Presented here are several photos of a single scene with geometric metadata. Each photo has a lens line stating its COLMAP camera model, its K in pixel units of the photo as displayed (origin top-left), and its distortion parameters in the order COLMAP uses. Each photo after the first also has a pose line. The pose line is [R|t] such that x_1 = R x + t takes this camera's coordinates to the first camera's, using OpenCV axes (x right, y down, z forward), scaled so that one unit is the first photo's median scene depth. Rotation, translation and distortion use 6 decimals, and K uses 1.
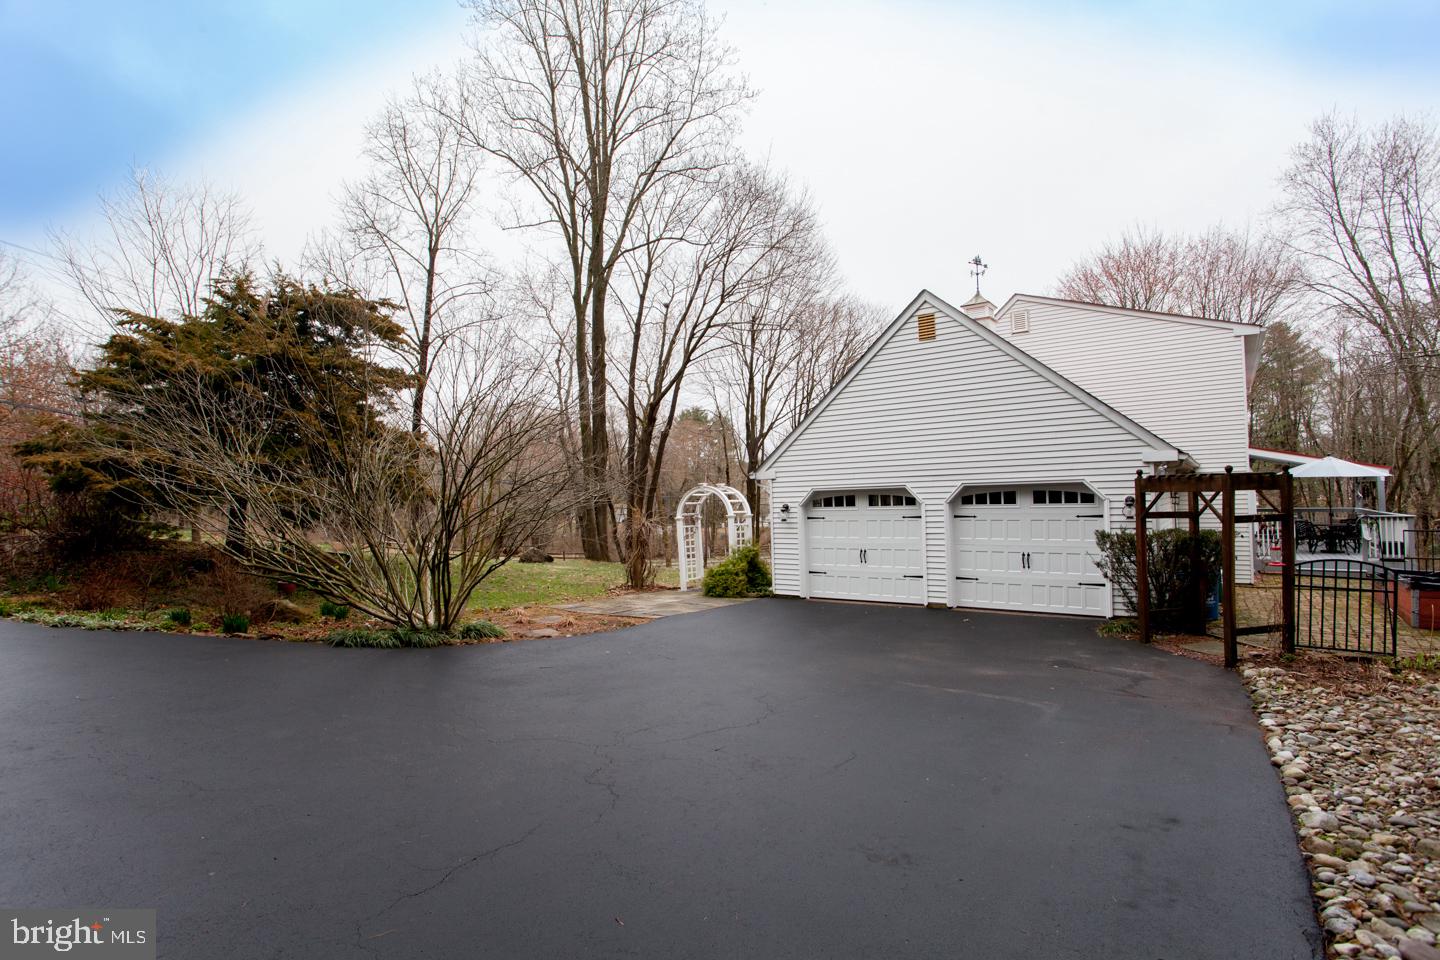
lens RADIAL K [[742.4, 0, 720.0], [0, 742.4, 480.0], [0, 0, 1]] dist [-0.000005, 0.000220]
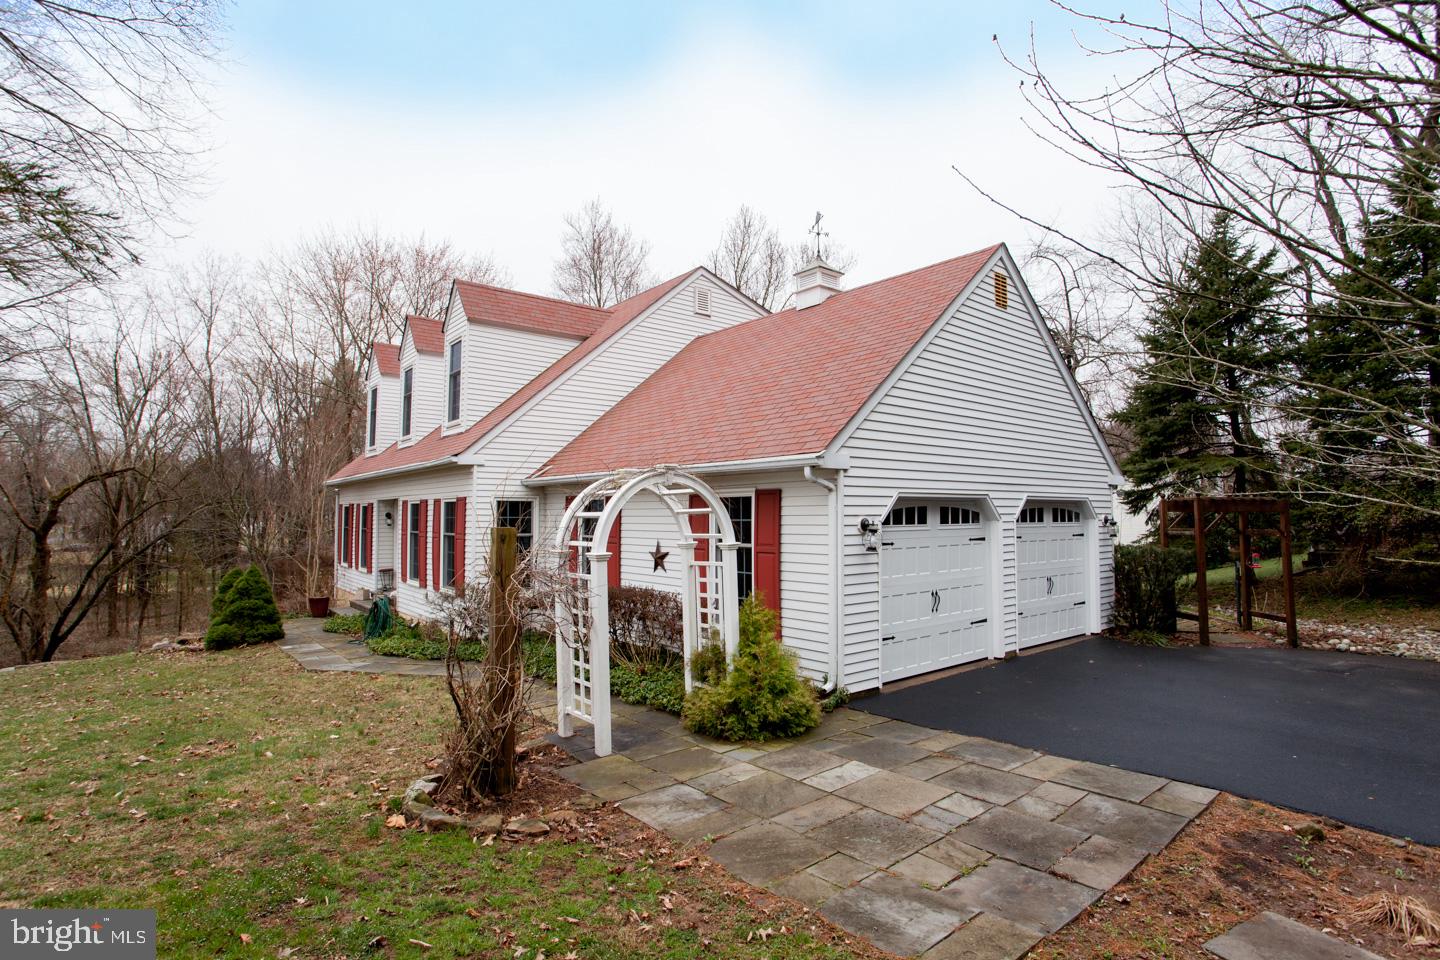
lens RADIAL K [[742.4, 0, 720.0], [0, 742.4, 480.0], [0, 0, 1]] dist [-0.000005, 0.000220]
pose [[0.217412, 0.069543, 0.973599, -0.491727], [-0.030481, 0.997456, -0.064441, 0.045186], [-0.975604, -0.015666, 0.218978, 1.054102]]
